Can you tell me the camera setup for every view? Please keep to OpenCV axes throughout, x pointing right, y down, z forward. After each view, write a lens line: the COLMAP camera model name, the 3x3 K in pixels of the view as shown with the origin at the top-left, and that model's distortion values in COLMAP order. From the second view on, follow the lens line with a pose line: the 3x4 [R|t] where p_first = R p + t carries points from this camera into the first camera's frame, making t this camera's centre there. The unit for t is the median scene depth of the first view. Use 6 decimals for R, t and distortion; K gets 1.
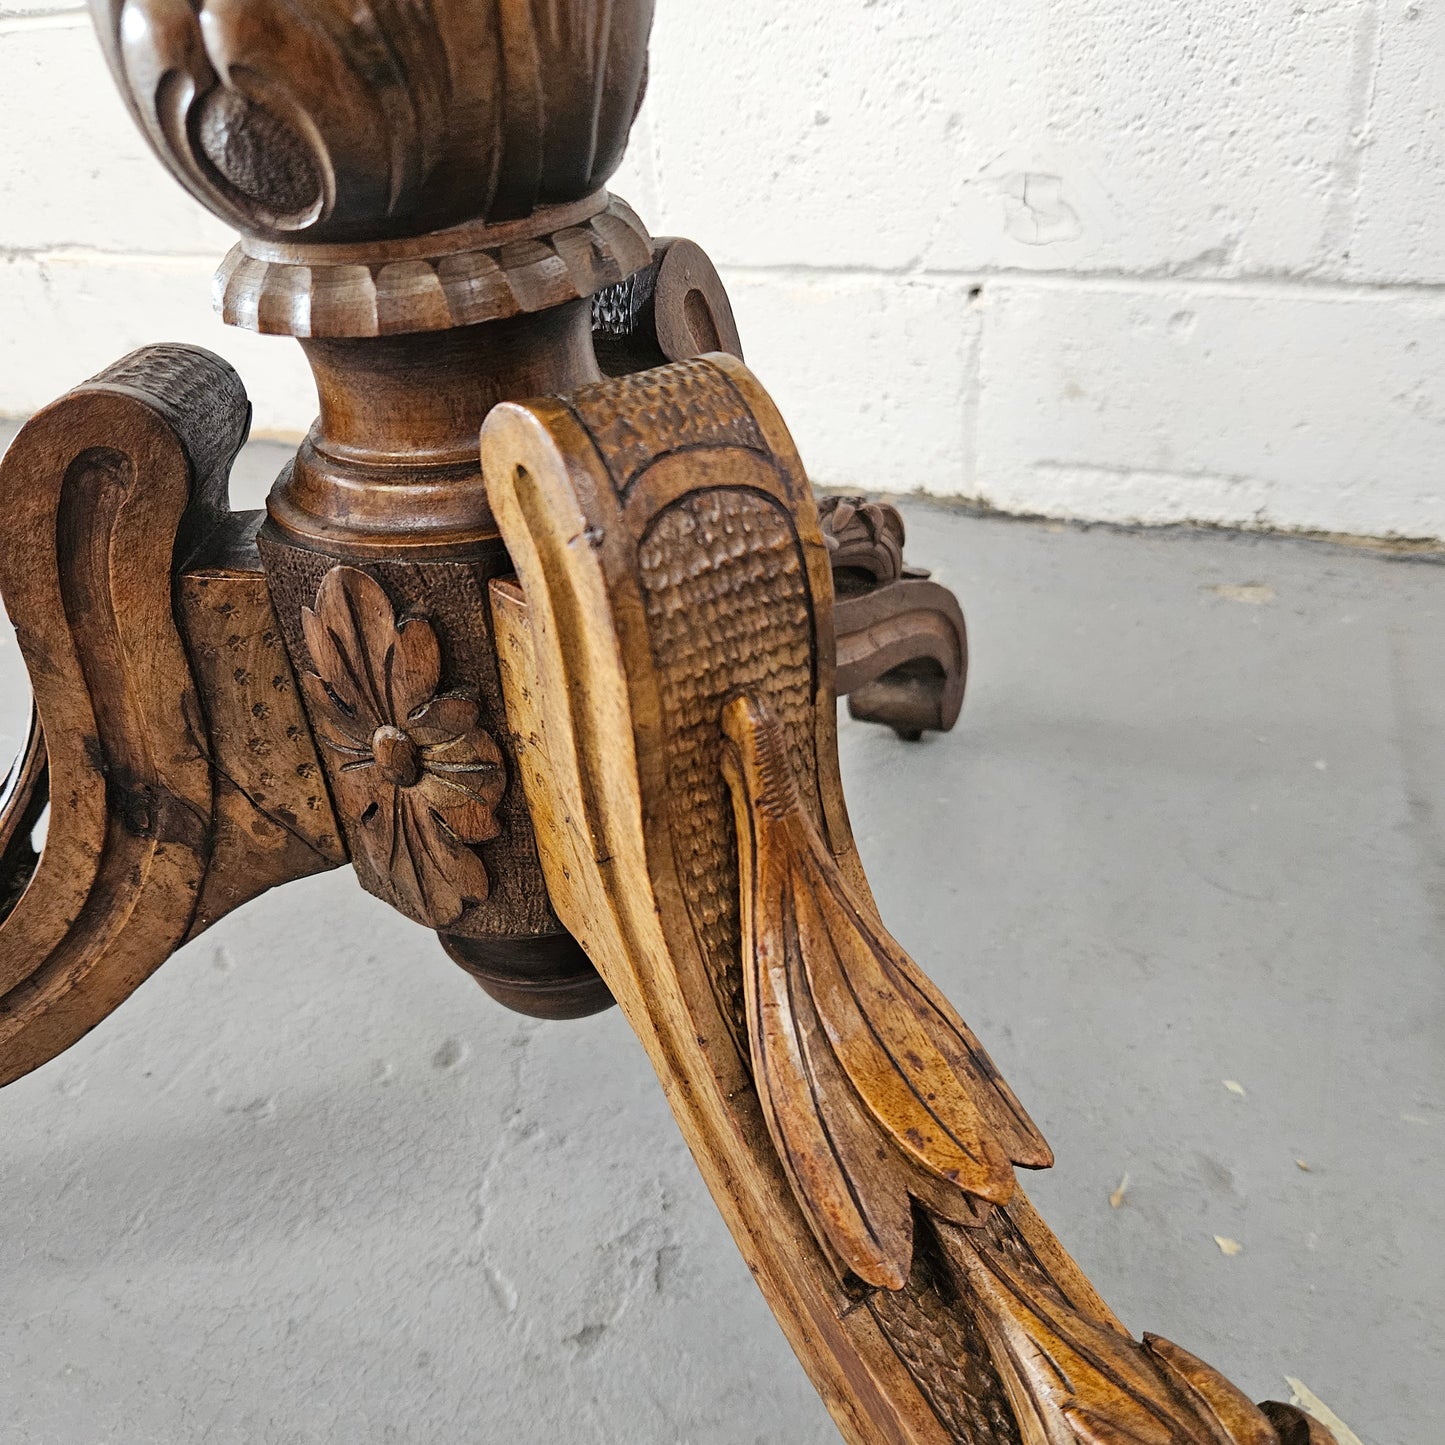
lens RADIAL K [[1318.8, 0, 712.3], [0, 1318.8, 709.2], [0, 0, 1]] dist [0.061462, -0.074065]
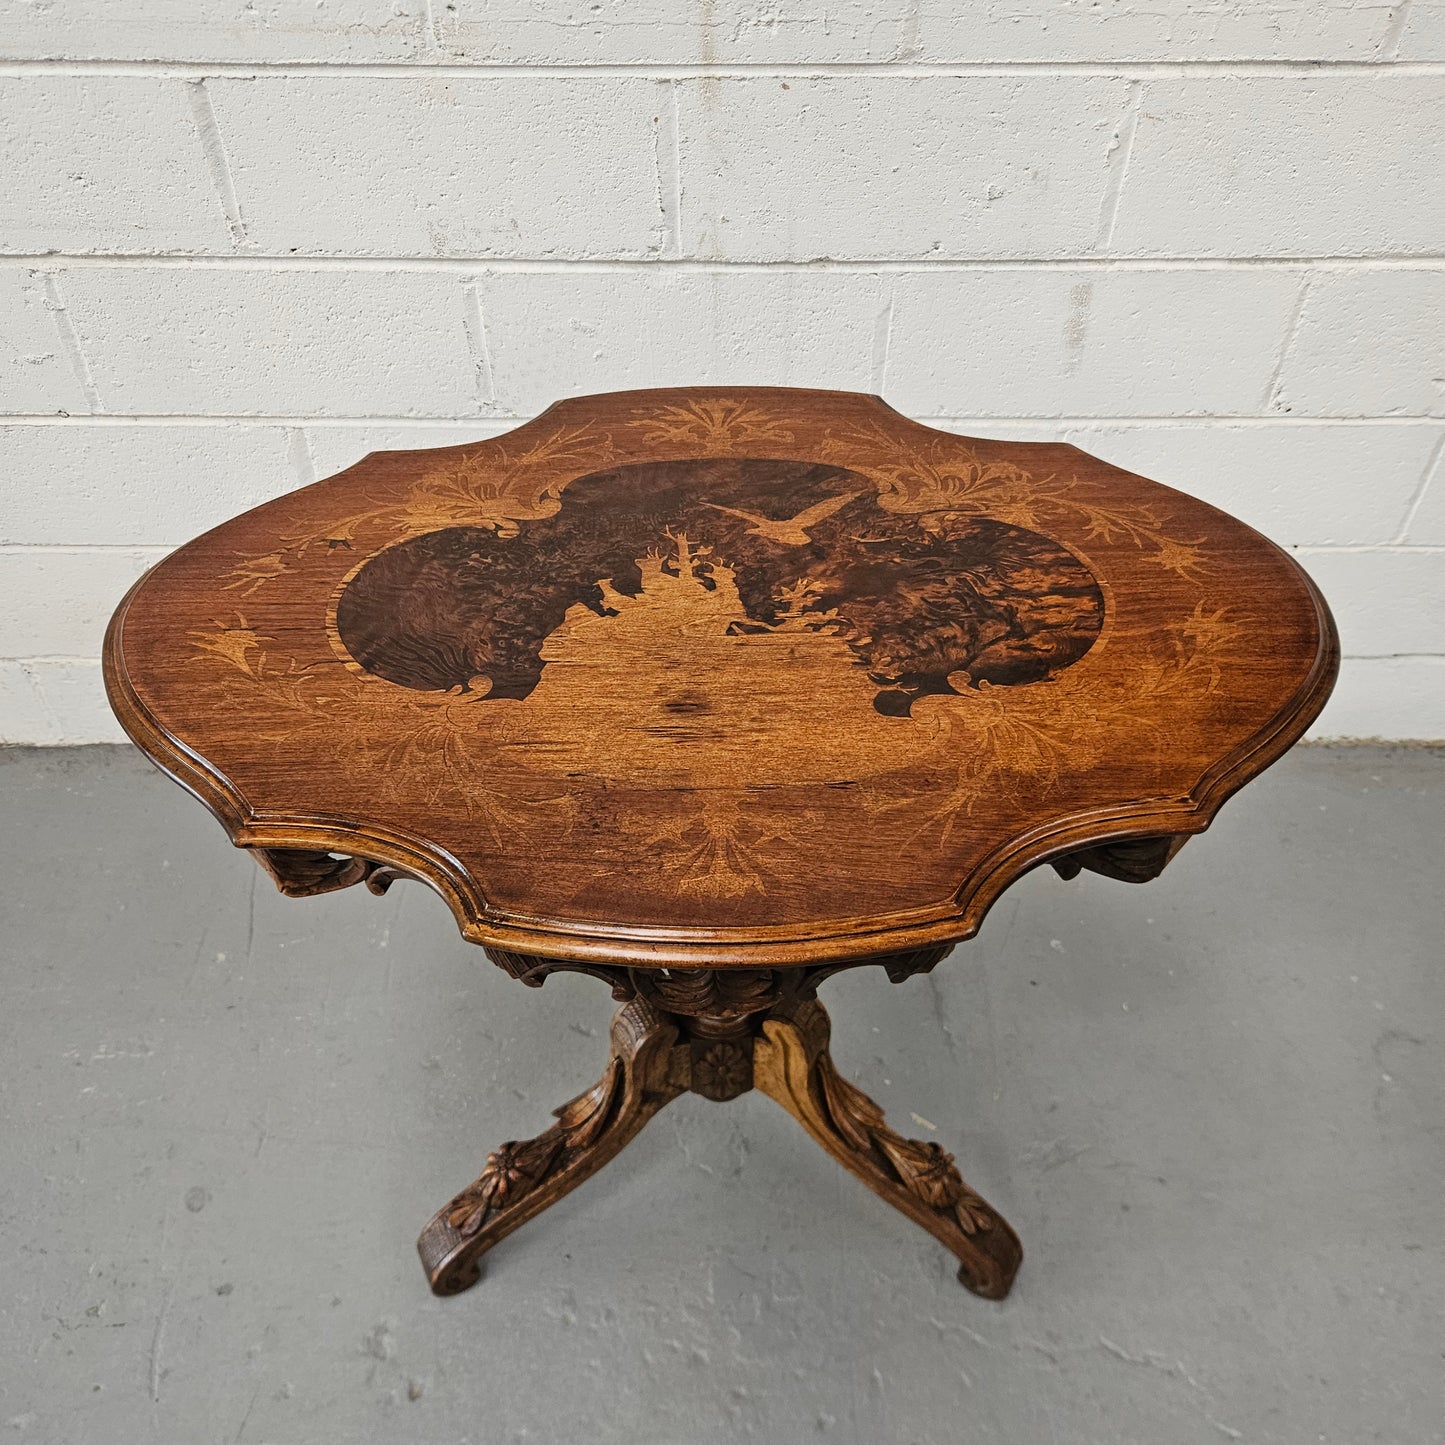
lens RADIAL K [[1299.1, 0, 722.3], [0, 1299.1, 712.4], [0, 0, 1]] dist [0.073607, -0.075692]
pose [[0.891374, -0.247876, 0.379487, -1.575376], [0.161150, 0.955828, 0.245812, -2.126594], [-0.423655, -0.157957, 0.891945, -2.572277]]
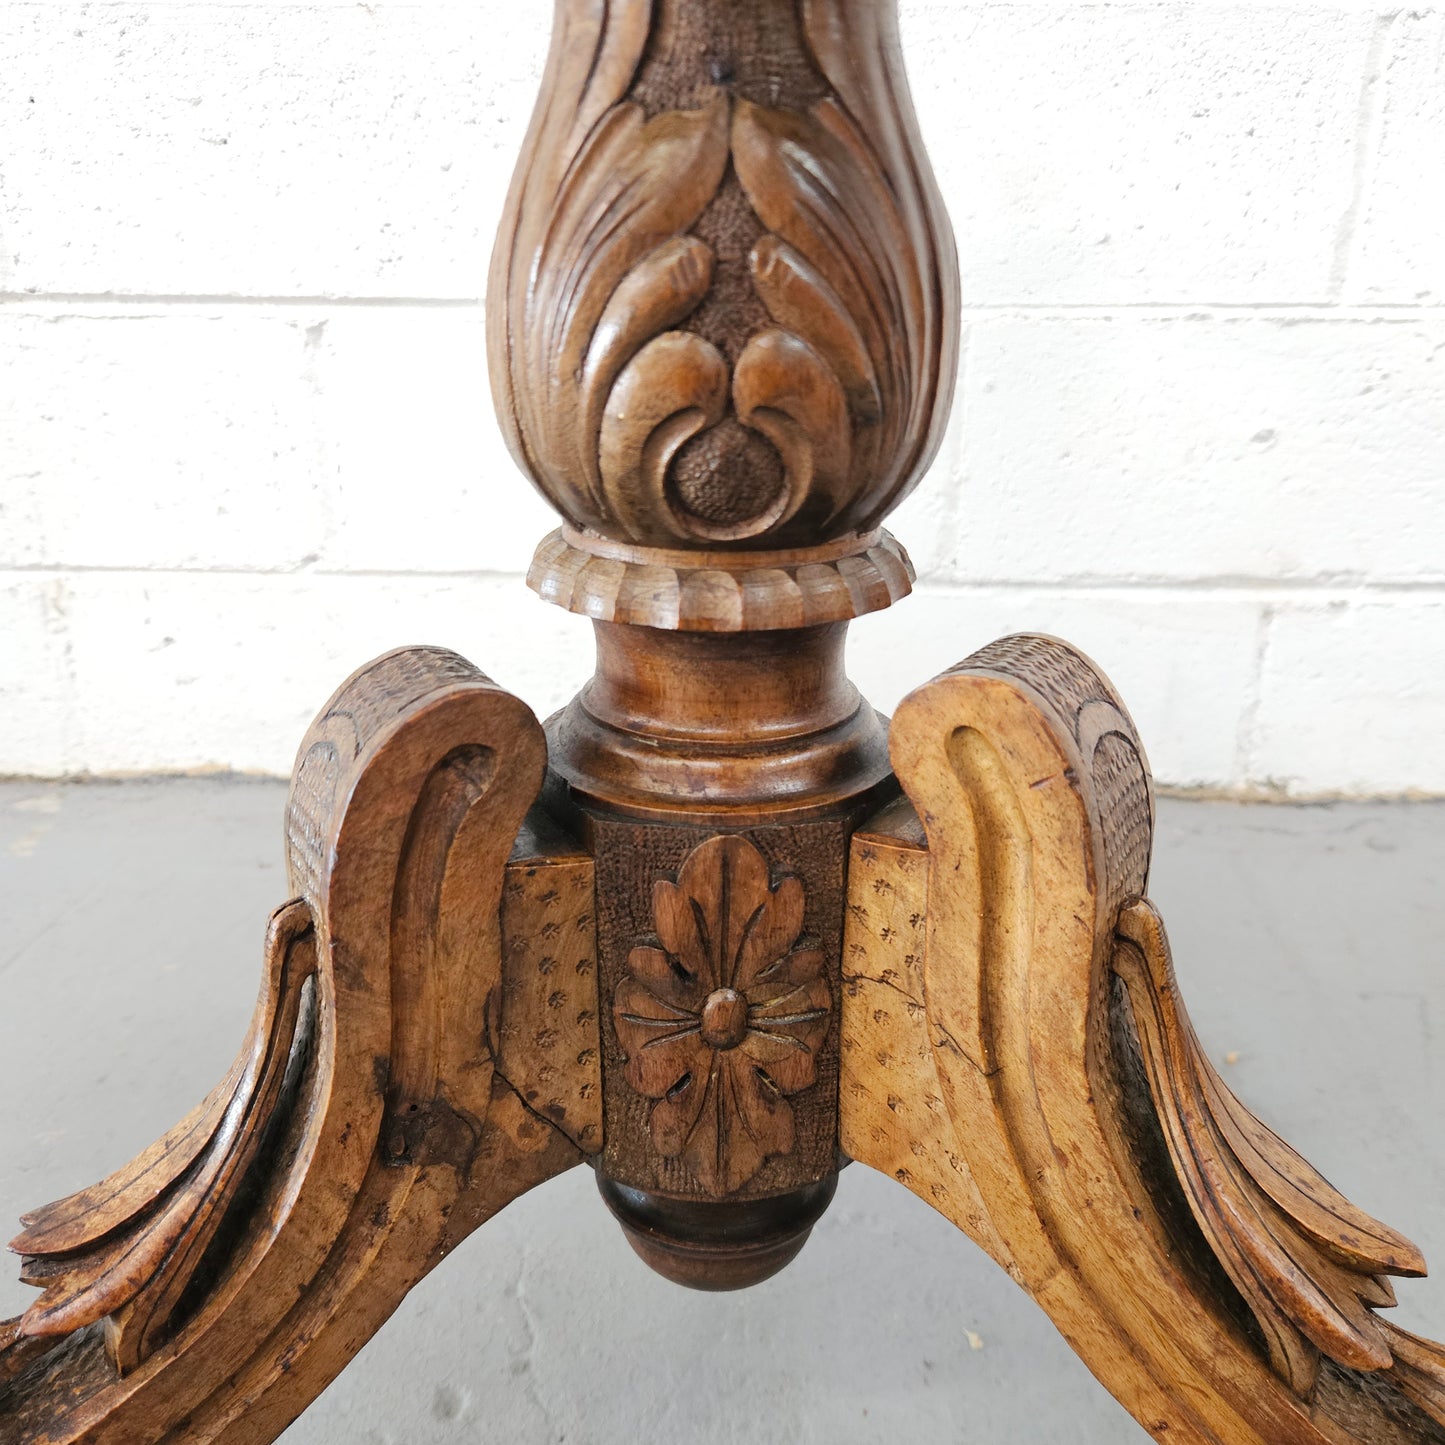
lens RADIAL K [[1313.0, 0, 719.6], [0, 1313.0, 726.7], [0, 0, 1]] dist [0.076445, -0.116924]
pose [[0.899963, -0.058788, 0.431984, -0.700006], [0.145795, 0.974401, -0.171134, -0.011972], [-0.410864, 0.216996, 0.885496, 0.039235]]
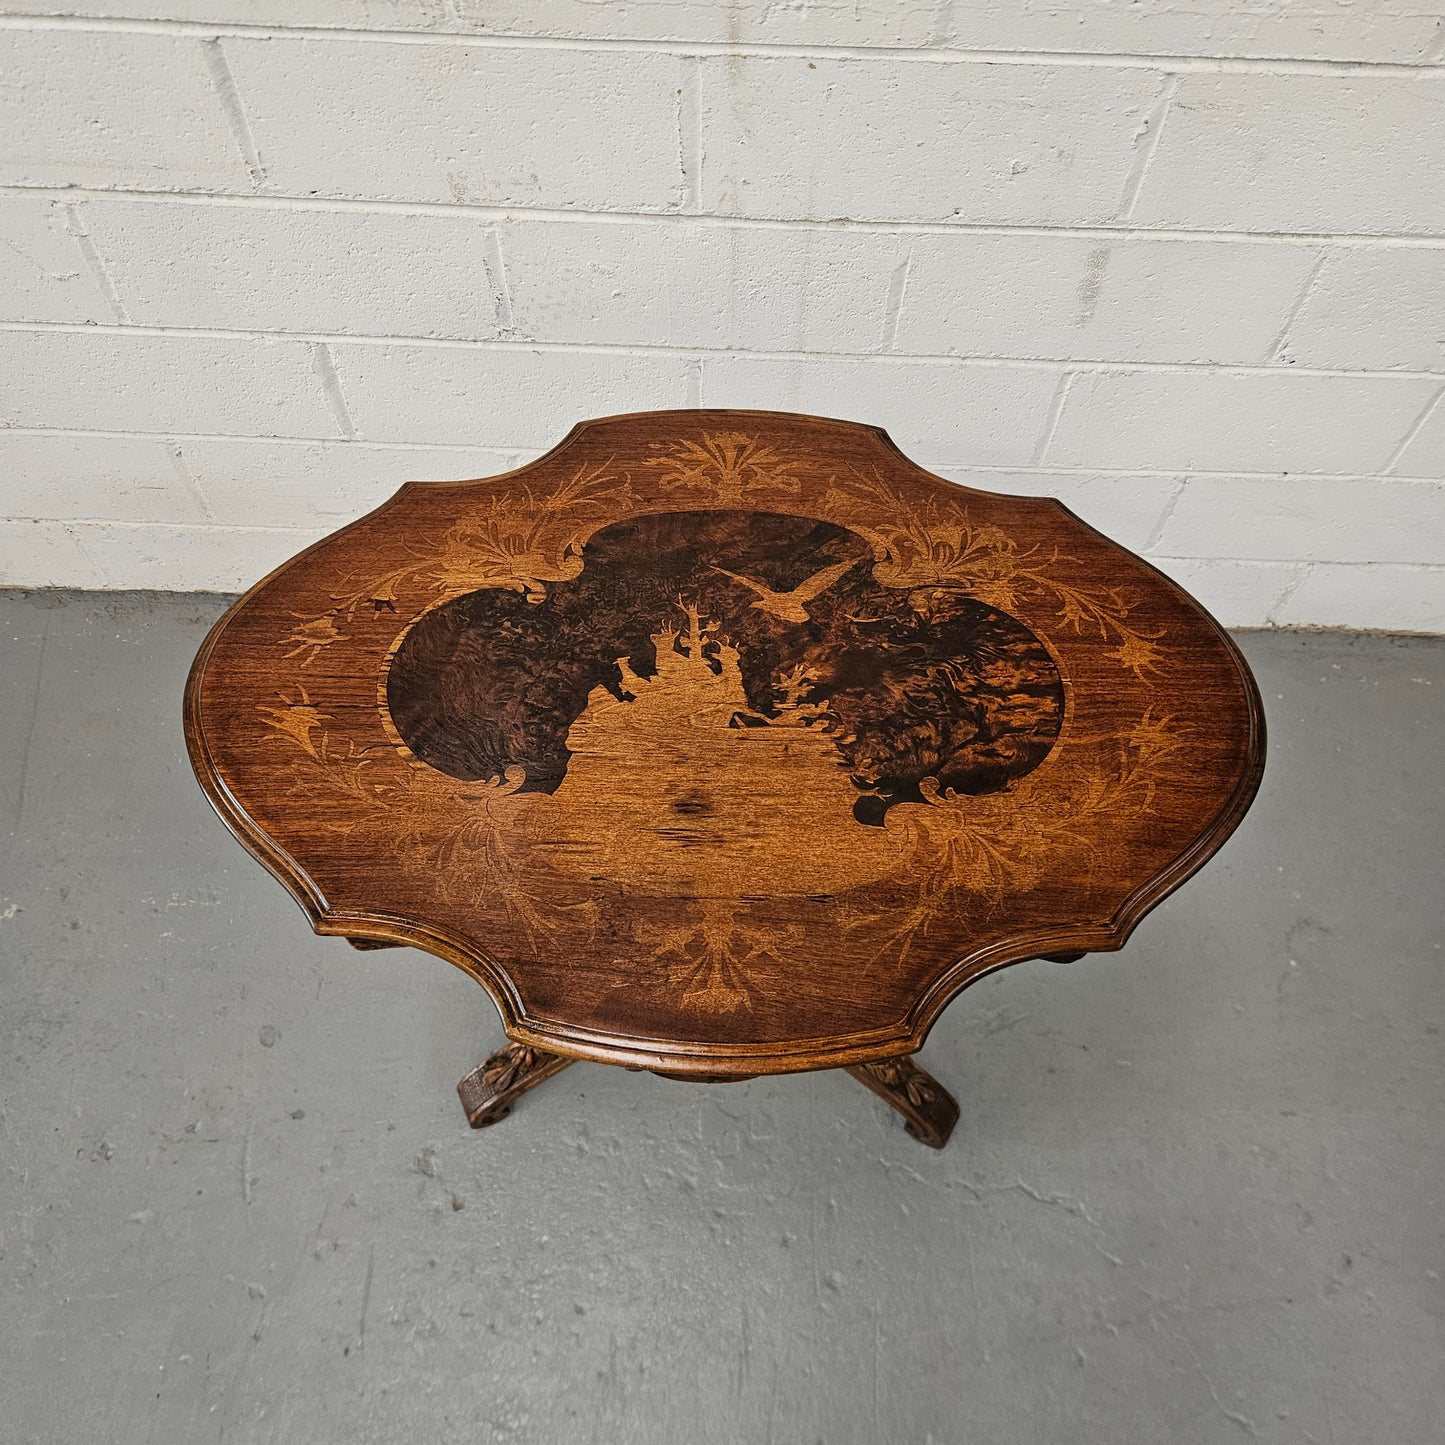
lens RADIAL K [[1295.3, 0, 719.6], [0, 1295.3, 697.0], [0, 0, 1]] dist [0.086909, -0.092372]
pose [[0.902763, -0.305288, 0.303015, -1.416245], [0.131742, 0.866846, 0.480855, -3.272111], [-0.409467, -0.394178, 0.822776, -2.635857]]
